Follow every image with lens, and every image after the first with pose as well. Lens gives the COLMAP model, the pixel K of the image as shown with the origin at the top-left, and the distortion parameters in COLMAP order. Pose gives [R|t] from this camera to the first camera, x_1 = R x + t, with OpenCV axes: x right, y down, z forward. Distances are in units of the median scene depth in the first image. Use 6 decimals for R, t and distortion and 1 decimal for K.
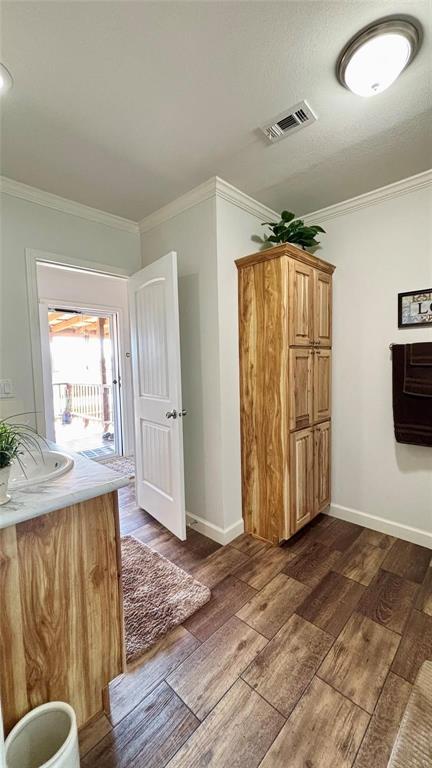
lens RADIAL K [[304.5, 0, 213.7], [0, 304.5, 383.9], [0, 0, 1]] dist [0.003230, 0.000442]
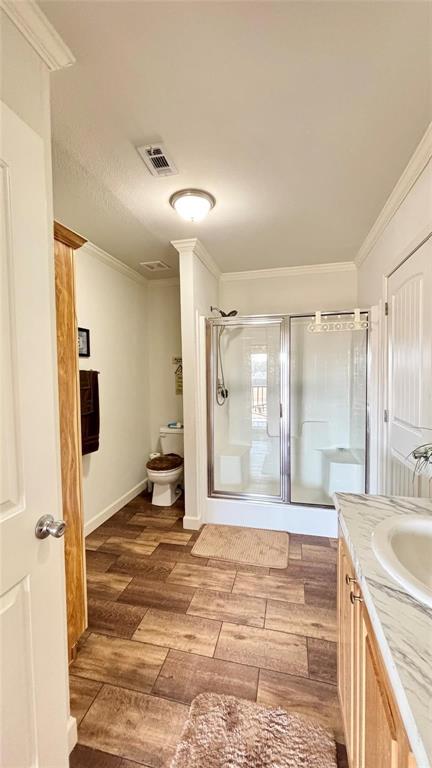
lens RADIAL K [[304.5, 0, 216.0], [0, 304.5, 384.2], [0, 0, 1]] dist [0.003230, 0.000442]
pose [[-0.500817, -0.000916, 0.865553, -0.744786], [0.080852, 0.995578, 0.047835, -0.121161], [-0.861769, 0.093938, -0.498528, 1.373717]]
